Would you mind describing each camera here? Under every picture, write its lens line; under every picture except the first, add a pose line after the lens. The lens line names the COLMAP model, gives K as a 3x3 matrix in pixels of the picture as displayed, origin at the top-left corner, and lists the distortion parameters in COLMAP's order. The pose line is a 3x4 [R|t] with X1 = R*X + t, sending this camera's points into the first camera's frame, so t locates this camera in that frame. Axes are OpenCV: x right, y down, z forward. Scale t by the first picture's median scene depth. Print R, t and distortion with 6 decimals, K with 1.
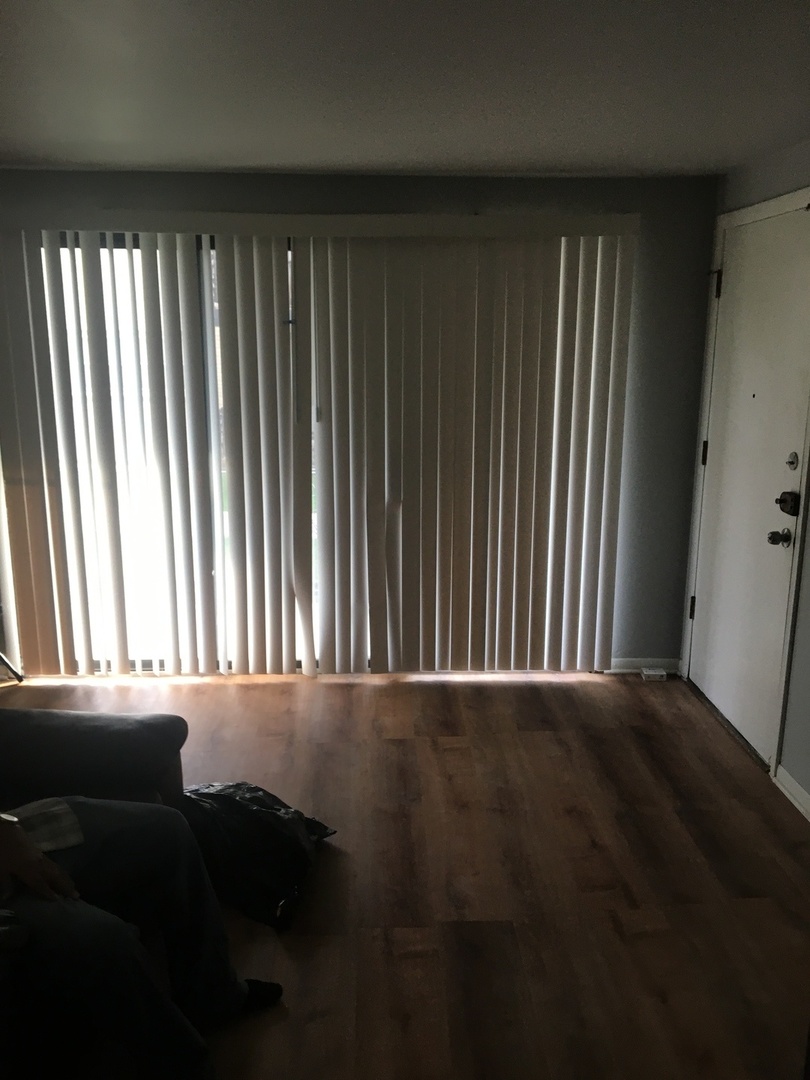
lens RADIAL K [[920.1, 0, 407.7], [0, 920.1, 540.6], [0, 0, 1]] dist [0.101003, -0.147913]
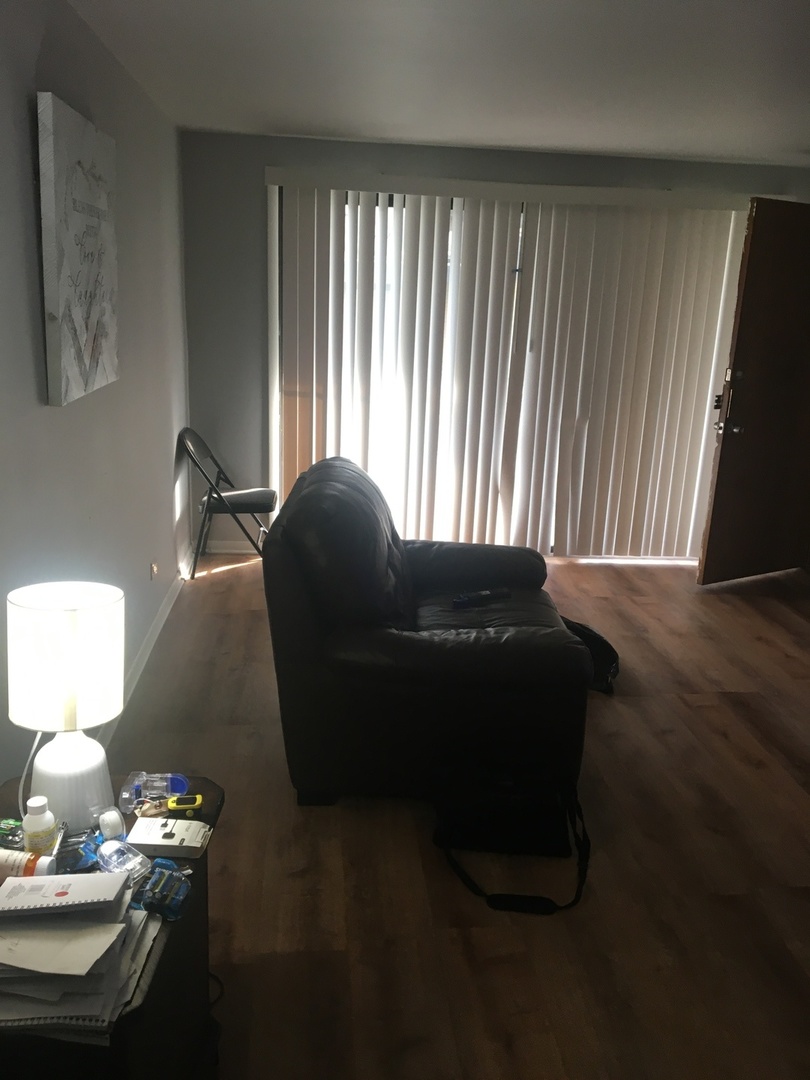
lens RADIAL K [[920.1, 0, 407.7], [0, 920.1, 540.6], [0, 0, 1]] dist [0.101003, -0.147913]
pose [[0.997293, 0.017249, 0.071482, -0.352459], [-0.020324, 0.998889, 0.042515, 0.078758], [-0.070670, -0.043852, 0.996535, -0.259197]]
